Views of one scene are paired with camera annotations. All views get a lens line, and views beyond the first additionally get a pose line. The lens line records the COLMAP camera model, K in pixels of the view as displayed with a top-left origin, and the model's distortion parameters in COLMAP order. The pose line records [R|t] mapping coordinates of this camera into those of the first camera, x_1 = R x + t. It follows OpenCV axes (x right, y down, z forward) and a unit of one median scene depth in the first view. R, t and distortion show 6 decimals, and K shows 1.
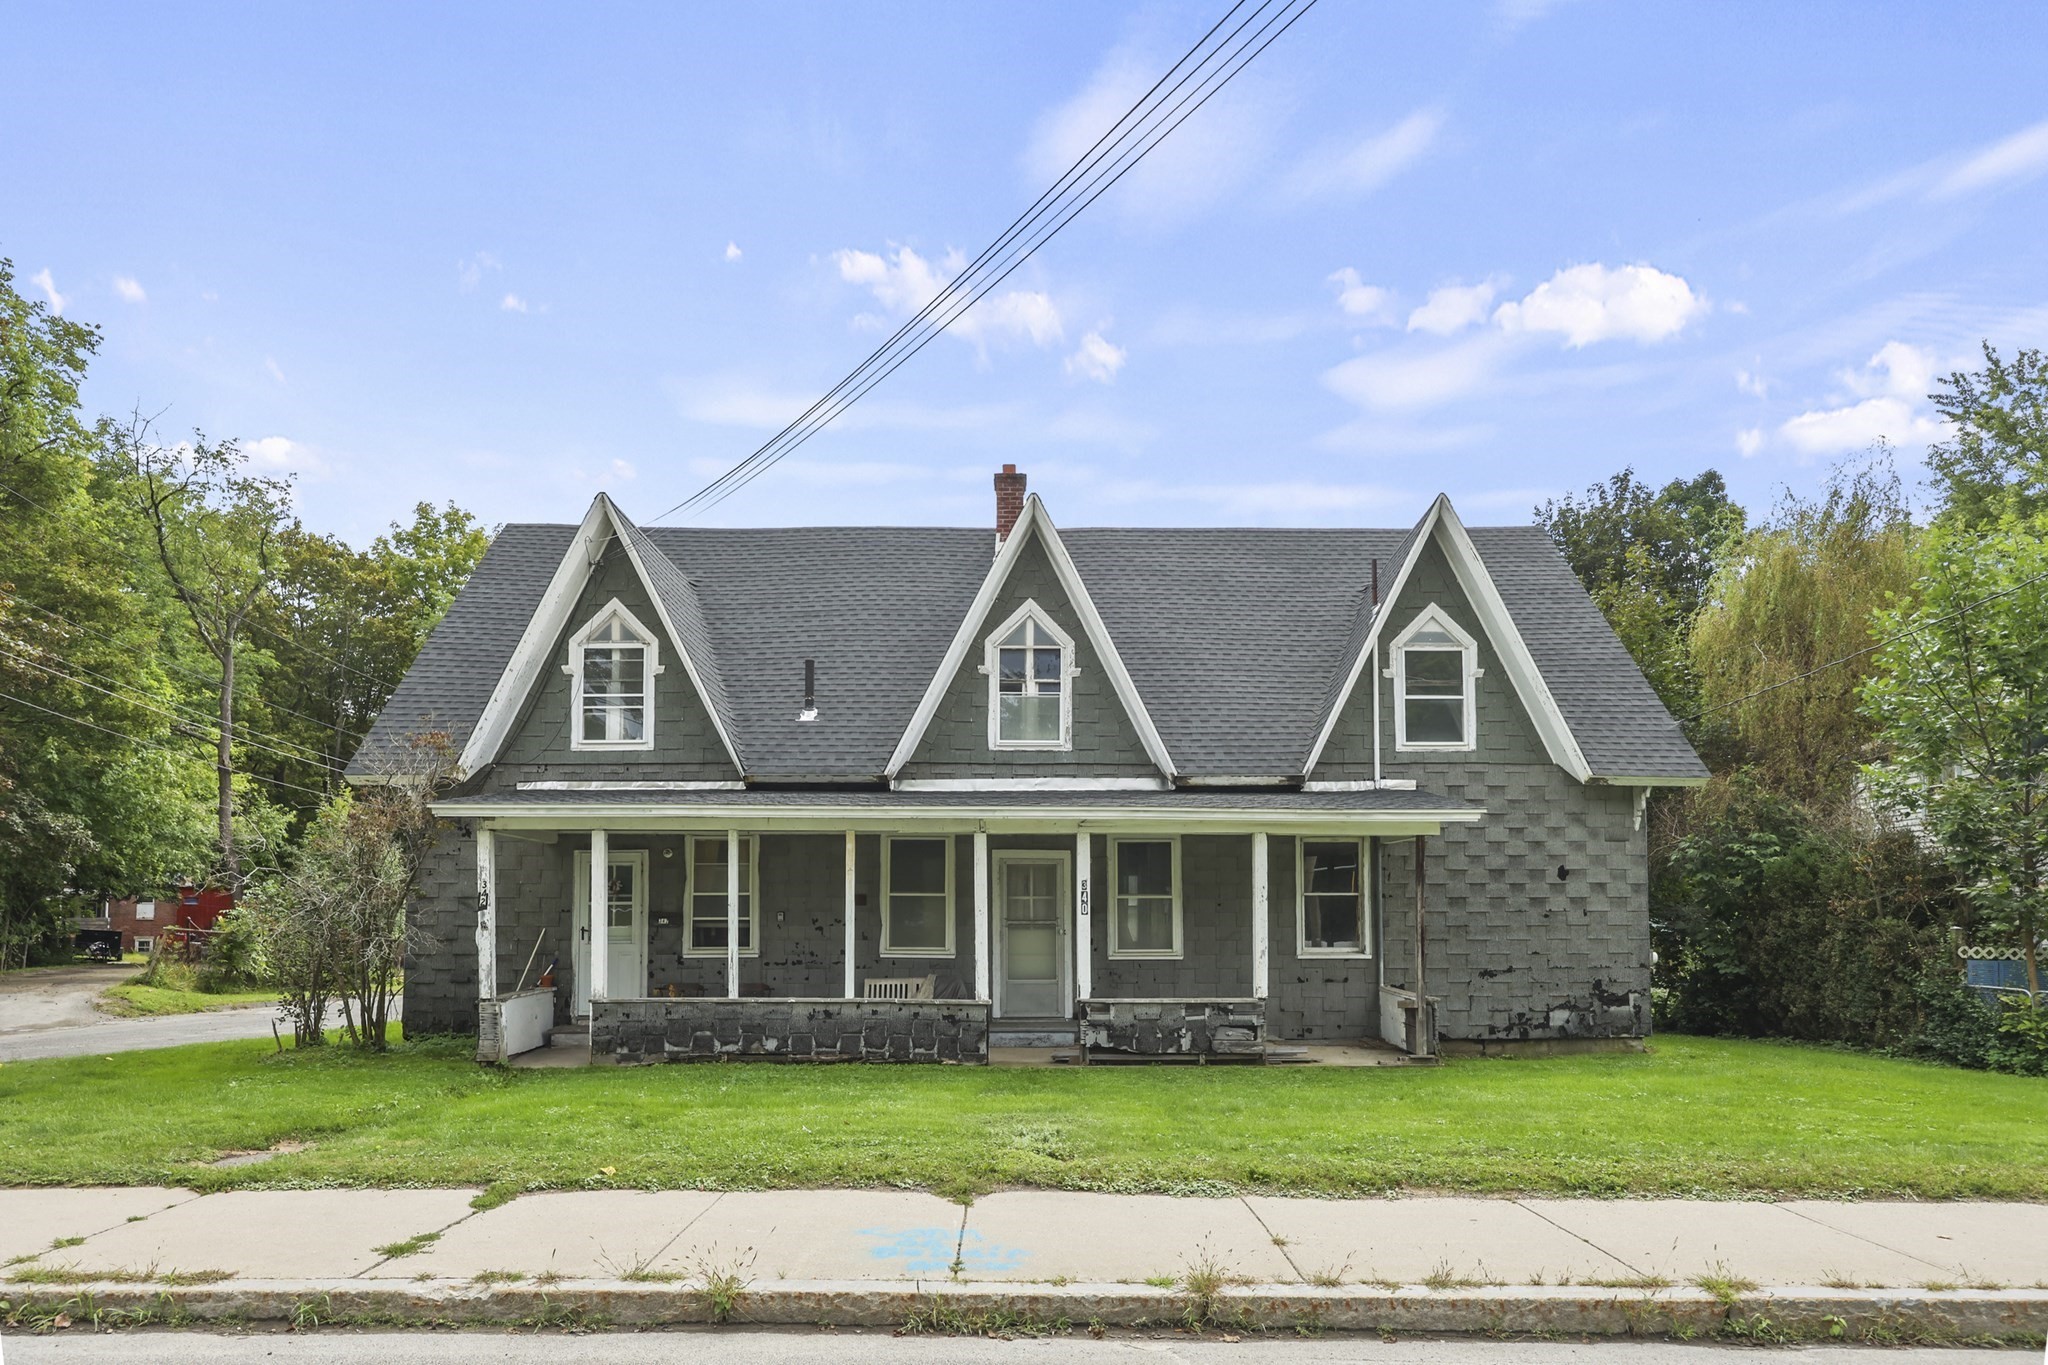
lens RADIAL K [[1235.8, 0, 993.5], [0, 1235.8, 678.7], [0, 0, 1]] dist [0.002431, -0.001712]
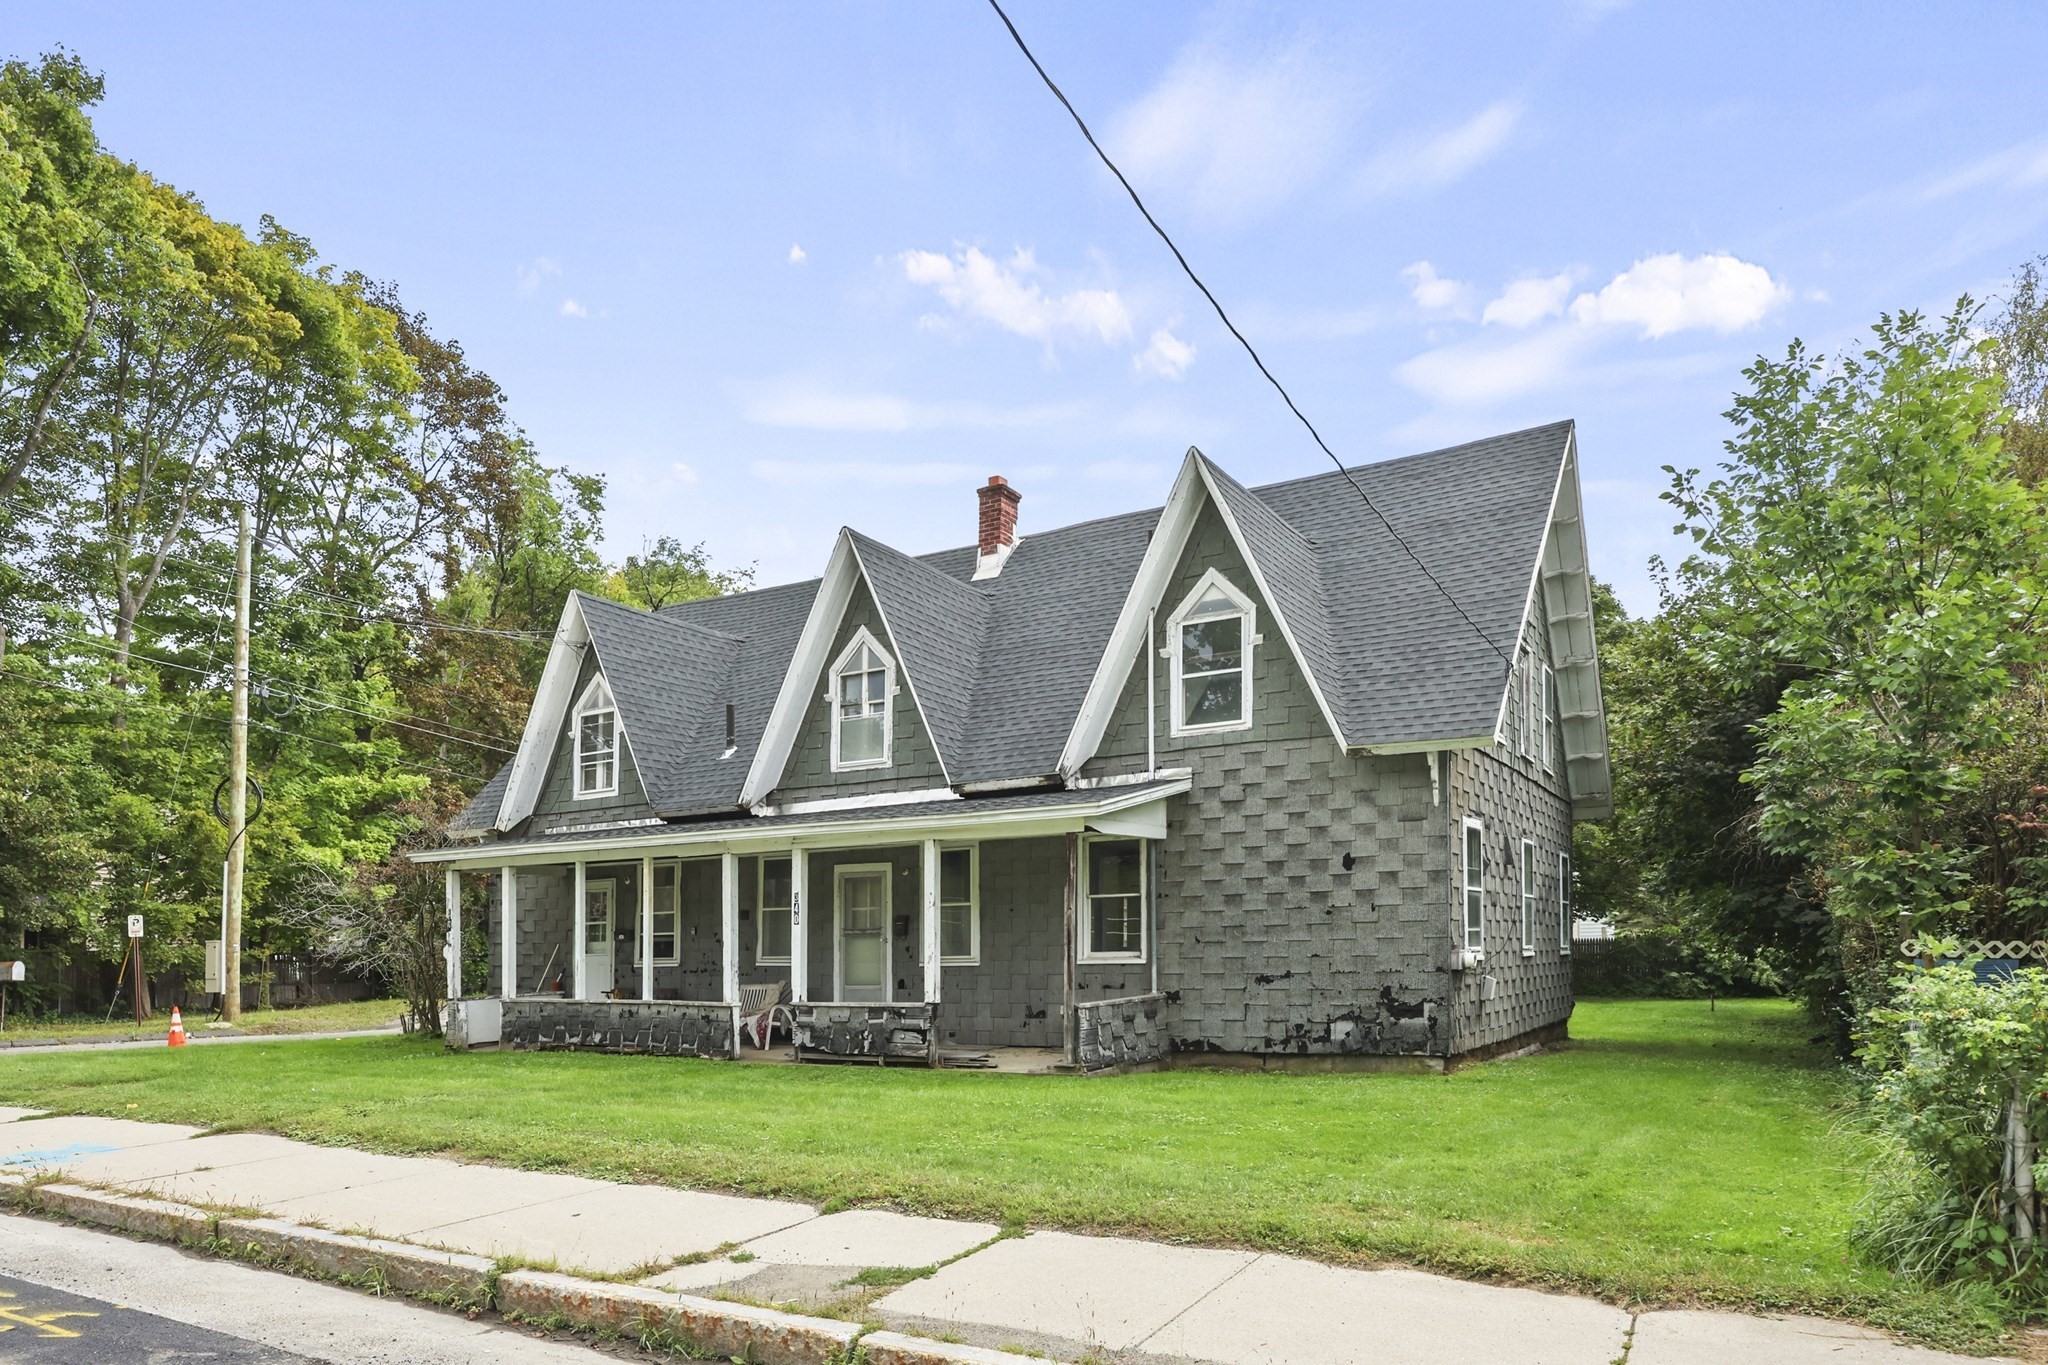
lens RADIAL K [[1353.8, 0, 1024.0], [0, 1353.8, 682.5], [0, 0, 1]] dist [0.005759, 0.004058]
pose [[0.840960, -0.116742, -0.528354, 0.784839], [0.123836, 0.992057, -0.022094, 0.027430], [0.526737, -0.046849, 0.848736, 0.094668]]
